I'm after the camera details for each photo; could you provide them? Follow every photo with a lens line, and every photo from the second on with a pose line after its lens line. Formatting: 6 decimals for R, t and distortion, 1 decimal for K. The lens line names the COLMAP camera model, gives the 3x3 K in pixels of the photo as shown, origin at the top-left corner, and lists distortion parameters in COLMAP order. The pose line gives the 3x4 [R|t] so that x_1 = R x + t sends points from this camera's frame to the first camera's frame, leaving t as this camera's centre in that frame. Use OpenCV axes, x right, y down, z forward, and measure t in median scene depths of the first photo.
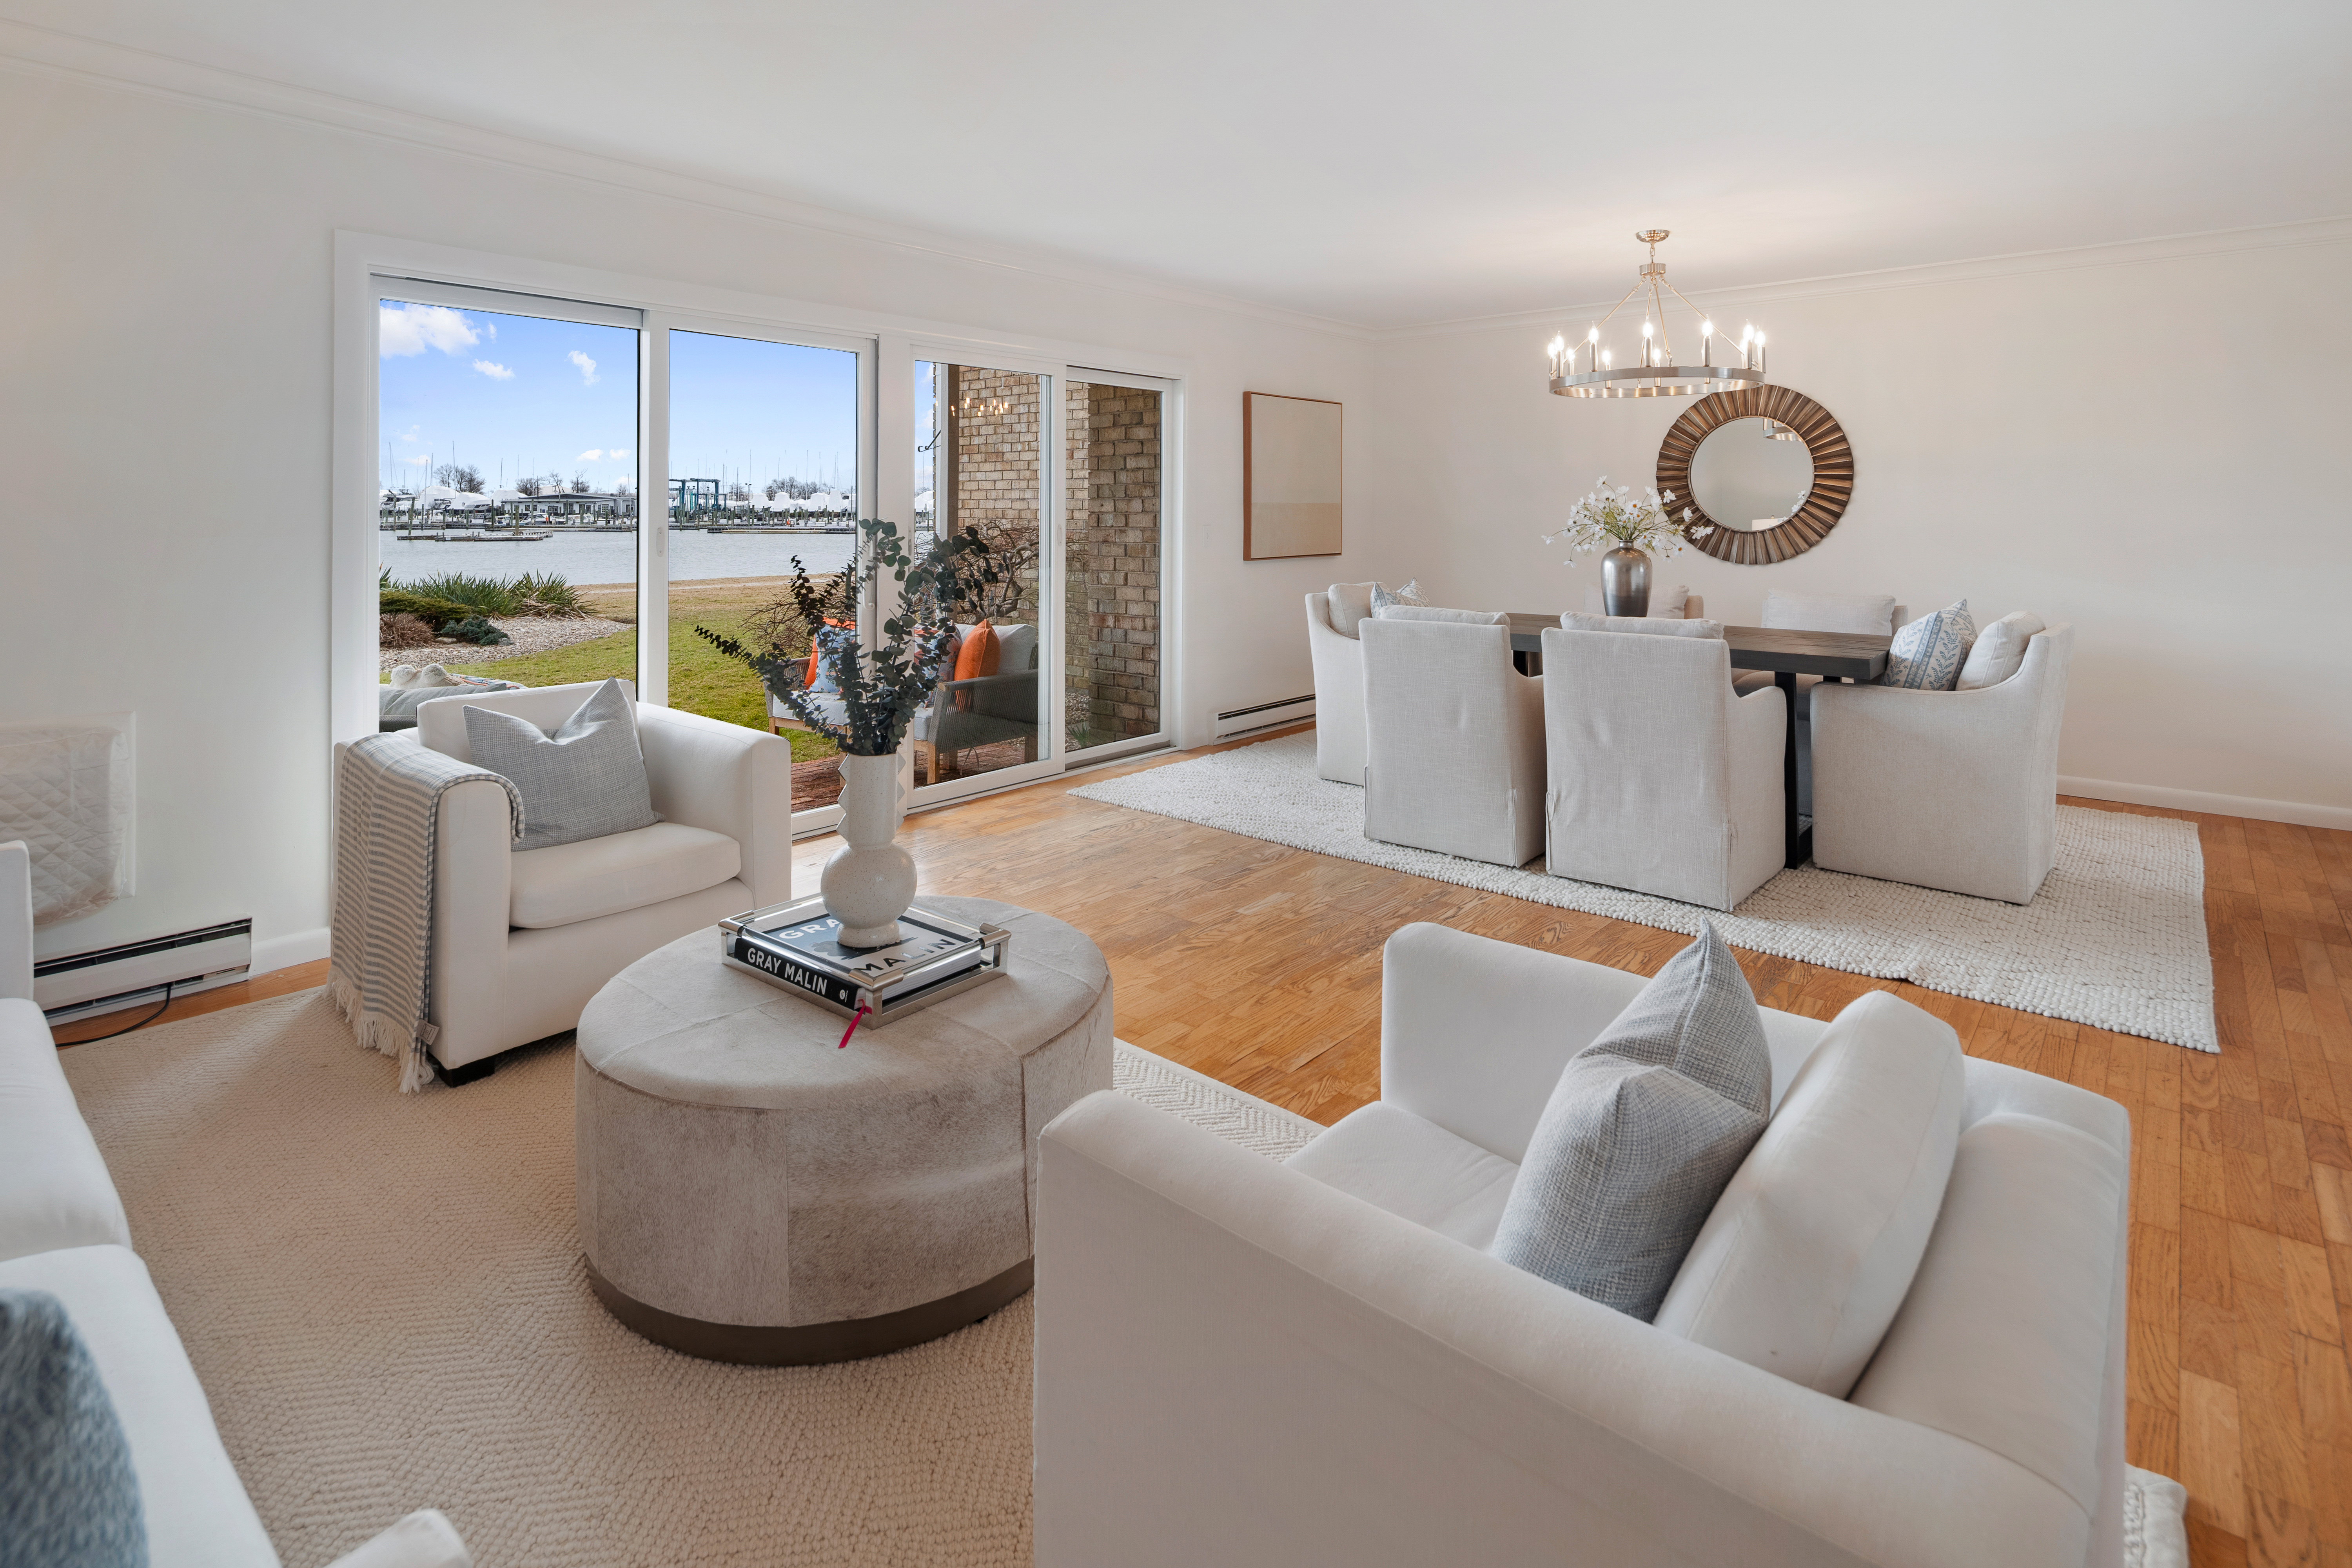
lens RADIAL K [[1157.3, 0, 1174.2], [0, 1157.3, 541.7], [0, 0, 1]] dist [-0.001689, -0.000075]
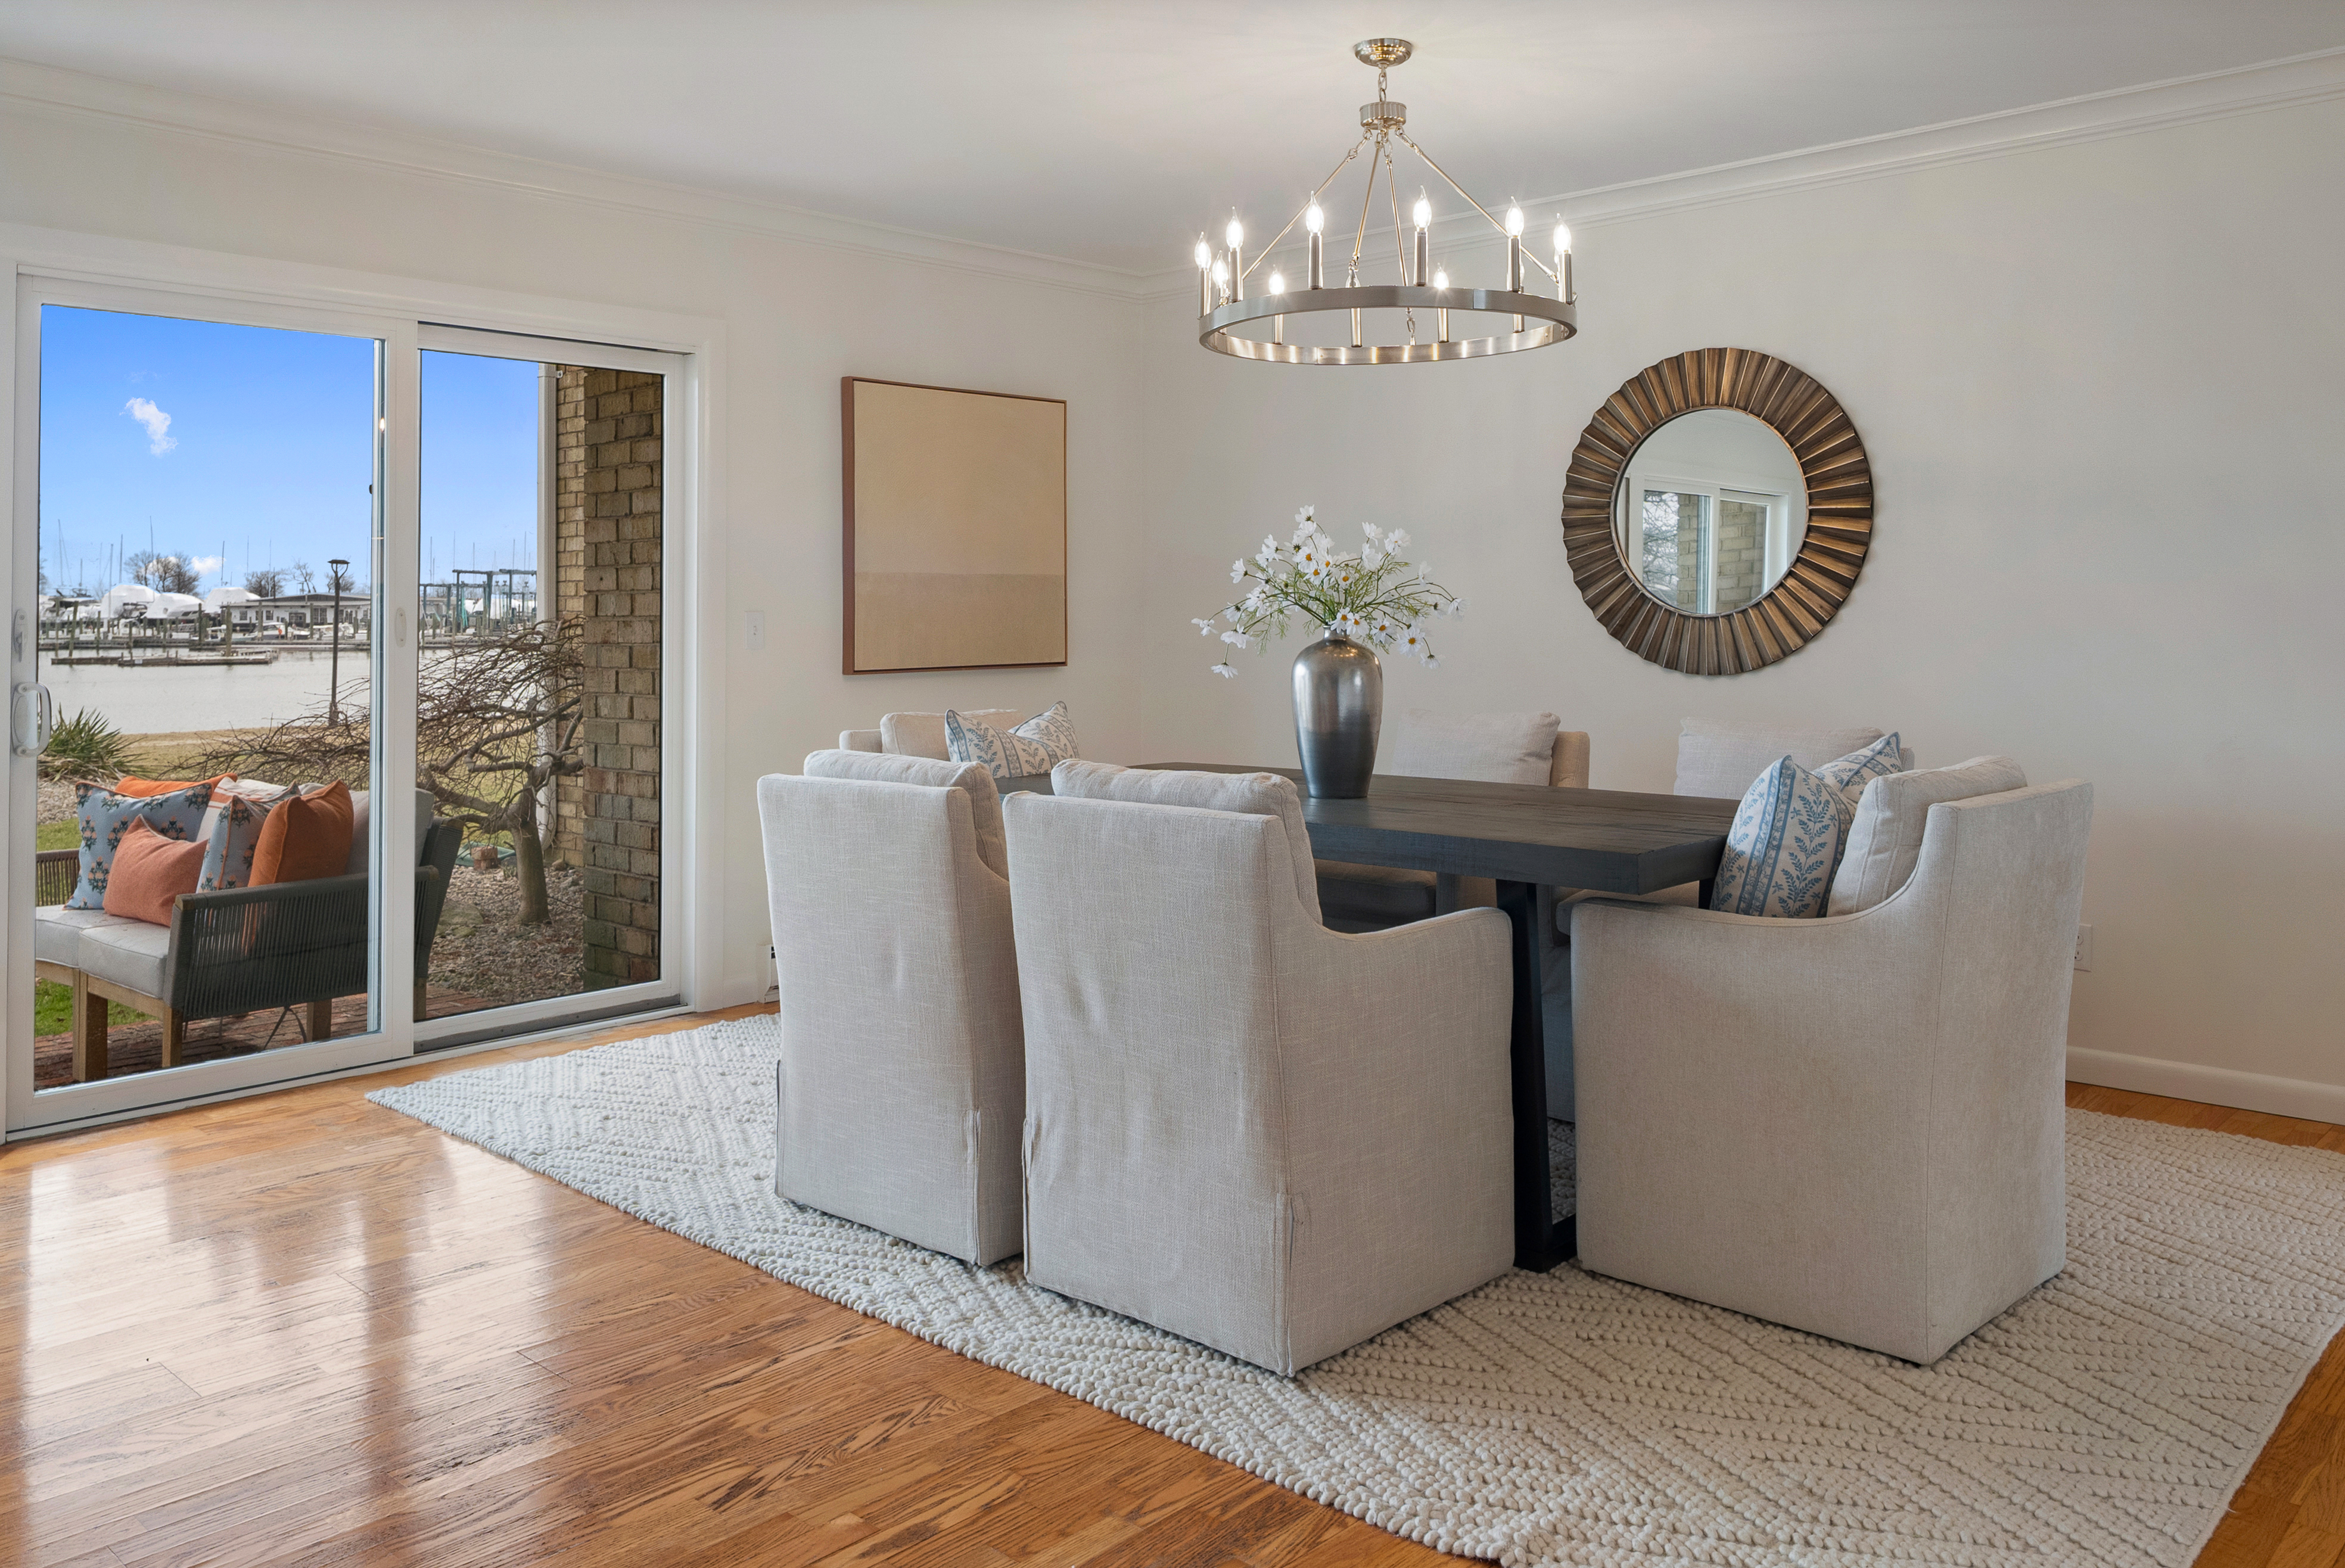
lens RADIAL K [[1766.6, 0, 1177.2], [0, 1766.6, 642.6], [0, 0, 1]] dist [0.005129, 0.003177]
pose [[0.999464, -0.005652, -0.032244, 0.276656], [0.005309, 0.999929, -0.010699, 0.011805], [0.032302, 0.010522, 0.999423, 0.153771]]
